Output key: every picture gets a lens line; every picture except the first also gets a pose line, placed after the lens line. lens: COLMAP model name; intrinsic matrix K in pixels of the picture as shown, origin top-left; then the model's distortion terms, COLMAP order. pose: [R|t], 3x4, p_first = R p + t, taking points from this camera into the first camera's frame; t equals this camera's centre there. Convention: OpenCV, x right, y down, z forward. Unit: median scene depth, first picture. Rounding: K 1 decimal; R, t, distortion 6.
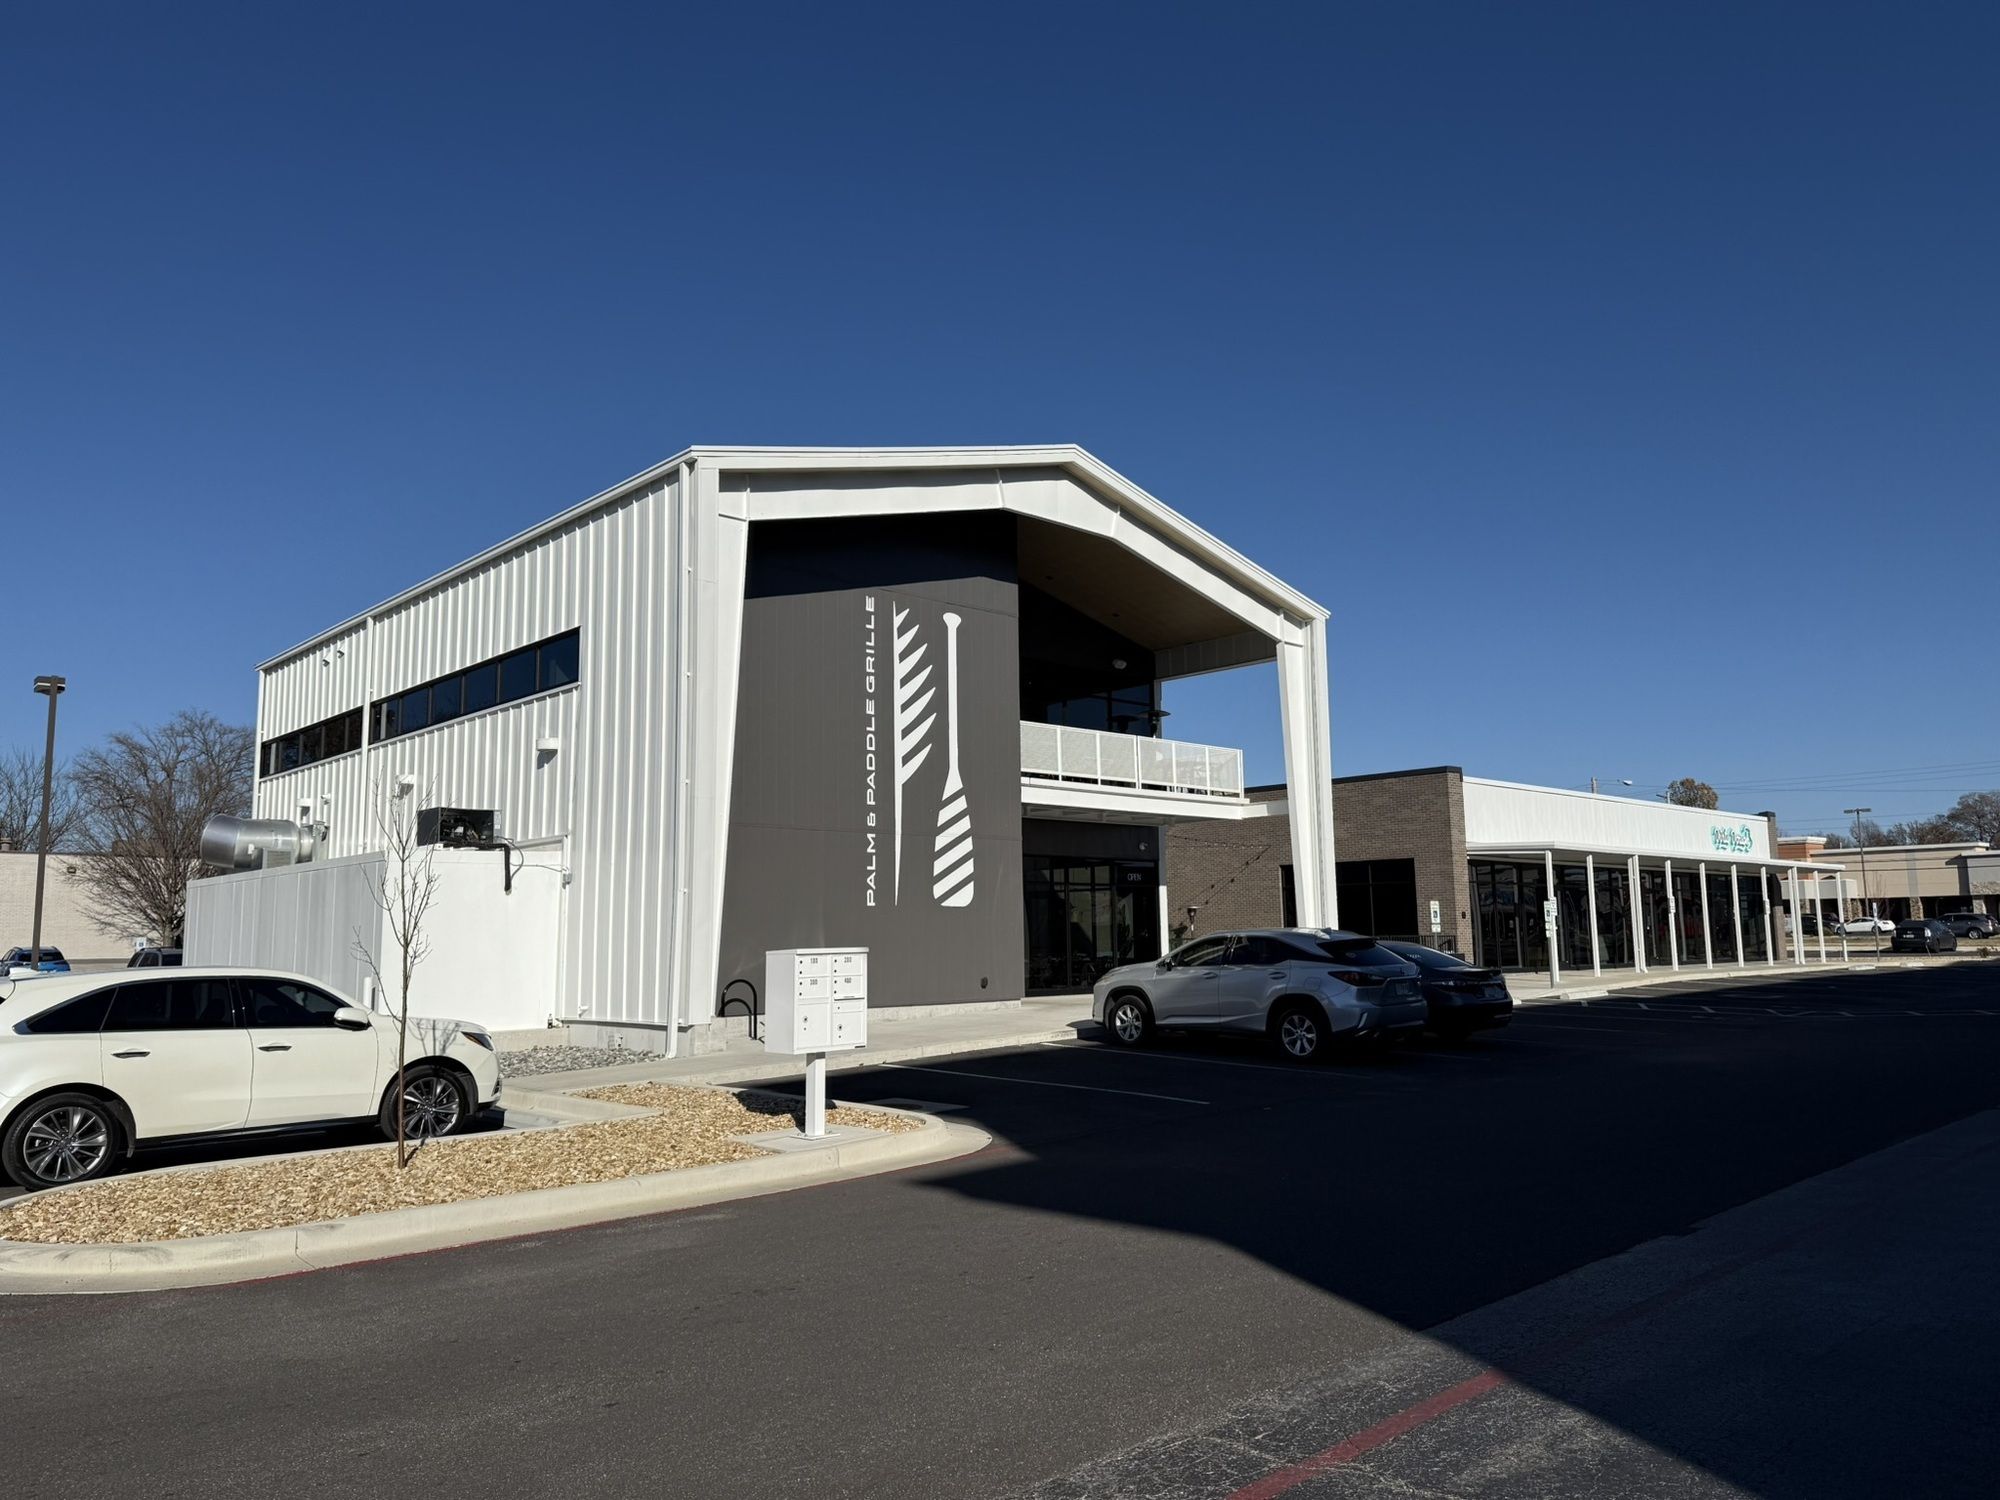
lens RADIAL K [[1365.3, 0, 991.7], [0, 1365.3, 746.9], [0, 0, 1]] dist [0.085292, -0.104212]
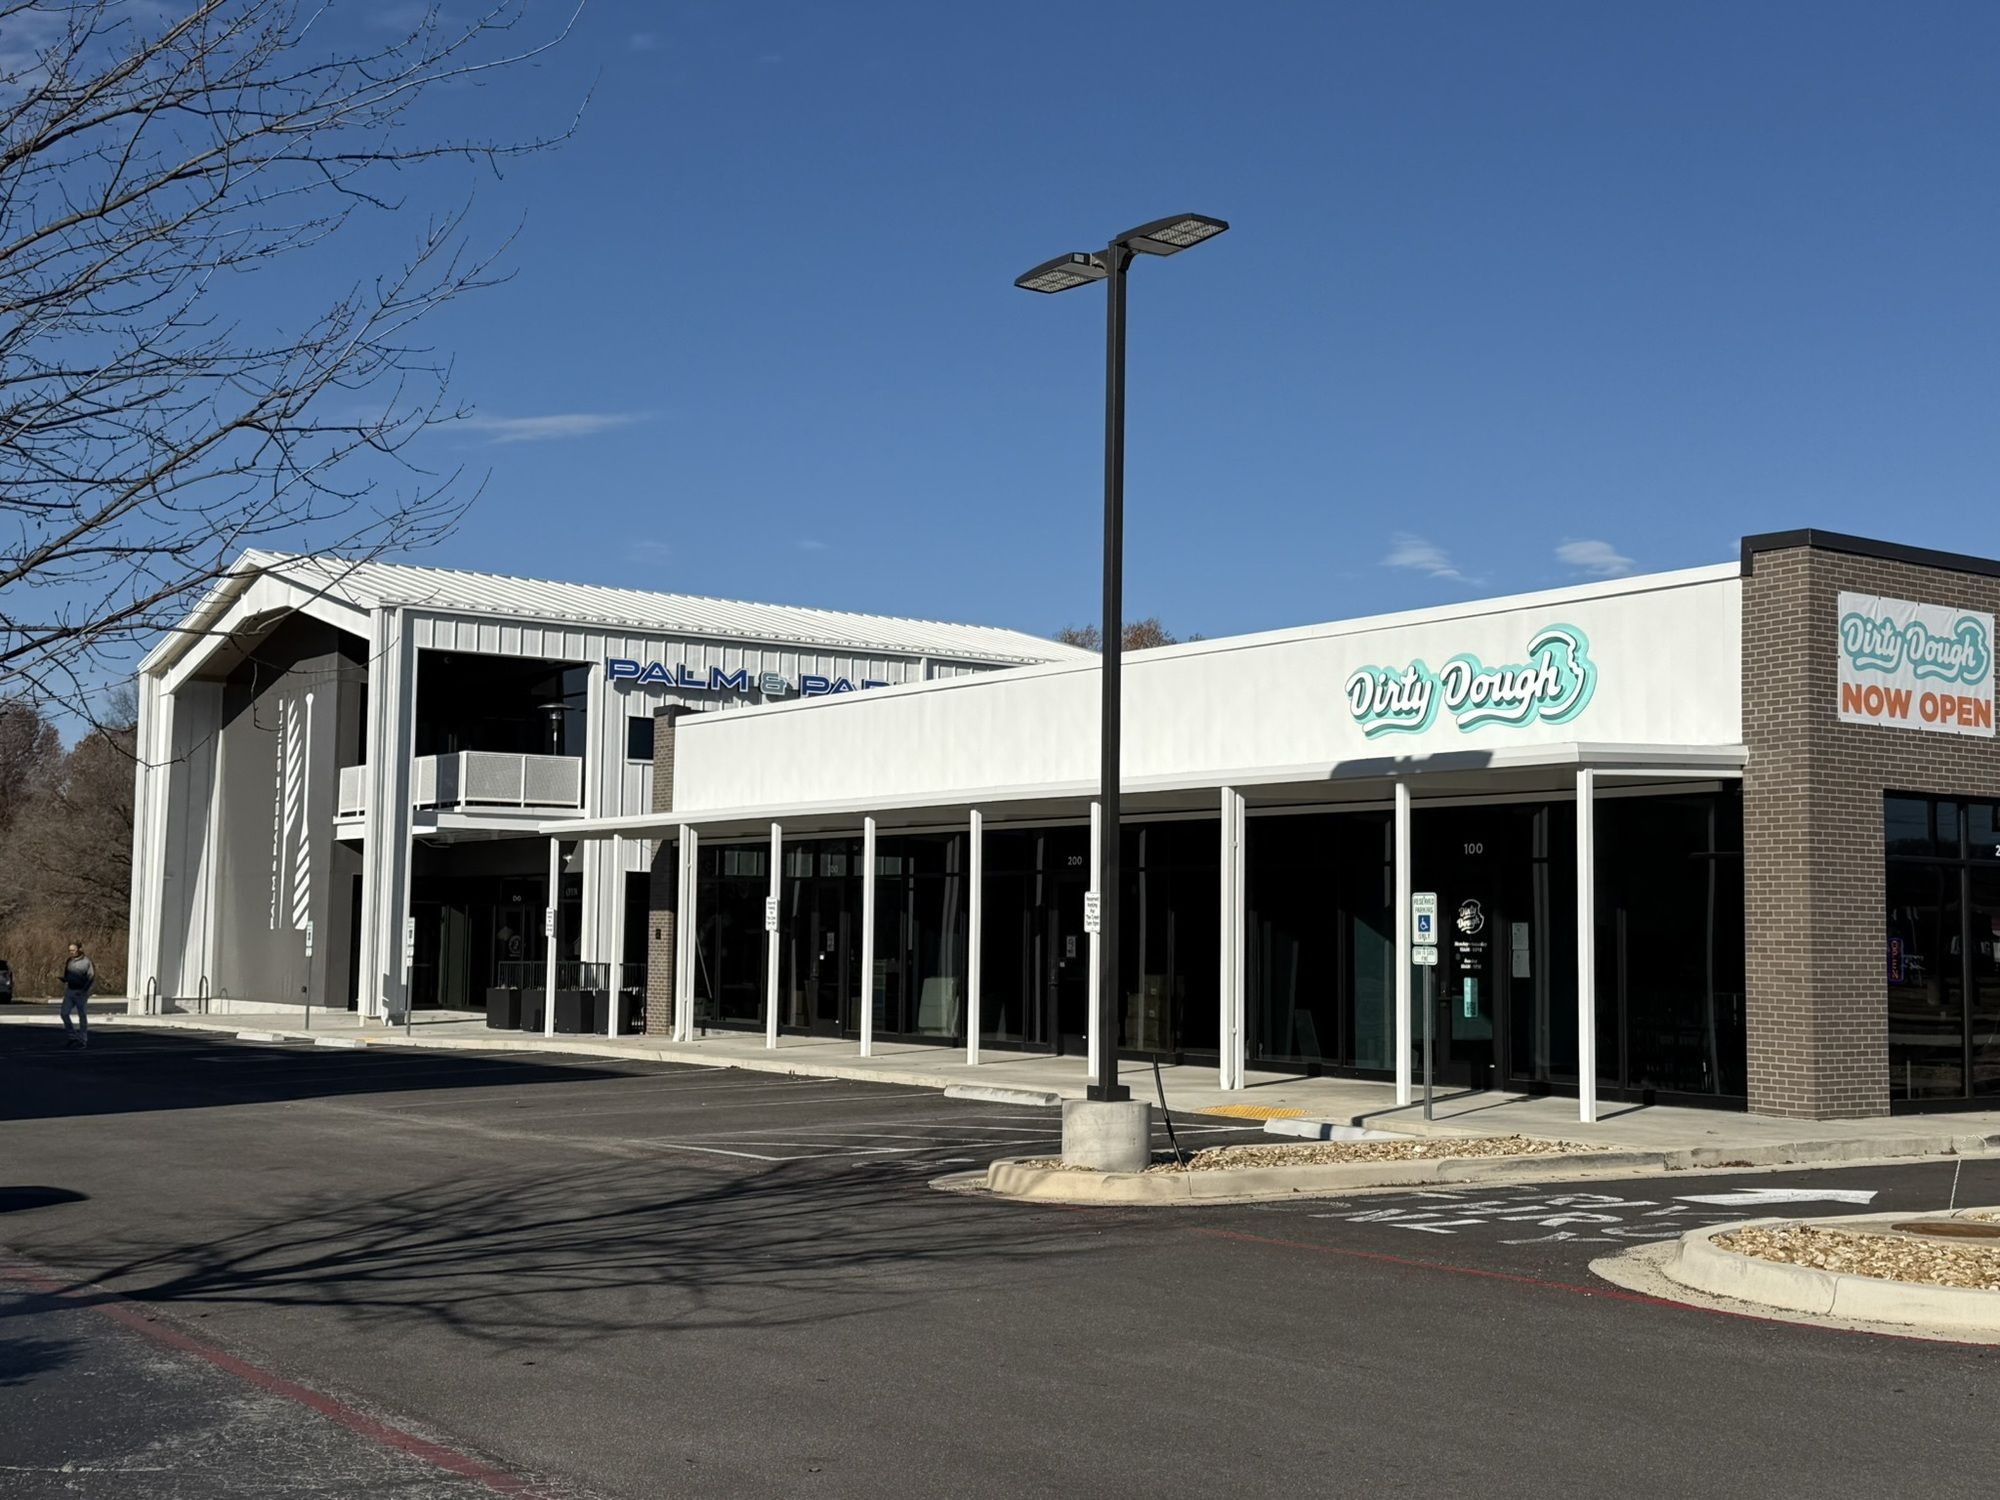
lens RADIAL K [[2418.1, 0, 969.5], [0, 2418.1, 748.1], [0, 0, 1]] dist [0.131069, -0.278282]
pose [[-0.126298, -0.070608, -0.989476, 1.387595], [0.123944, 0.988524, -0.086360, 0.144355], [0.984219, -0.133546, -0.116097, 1.225587]]
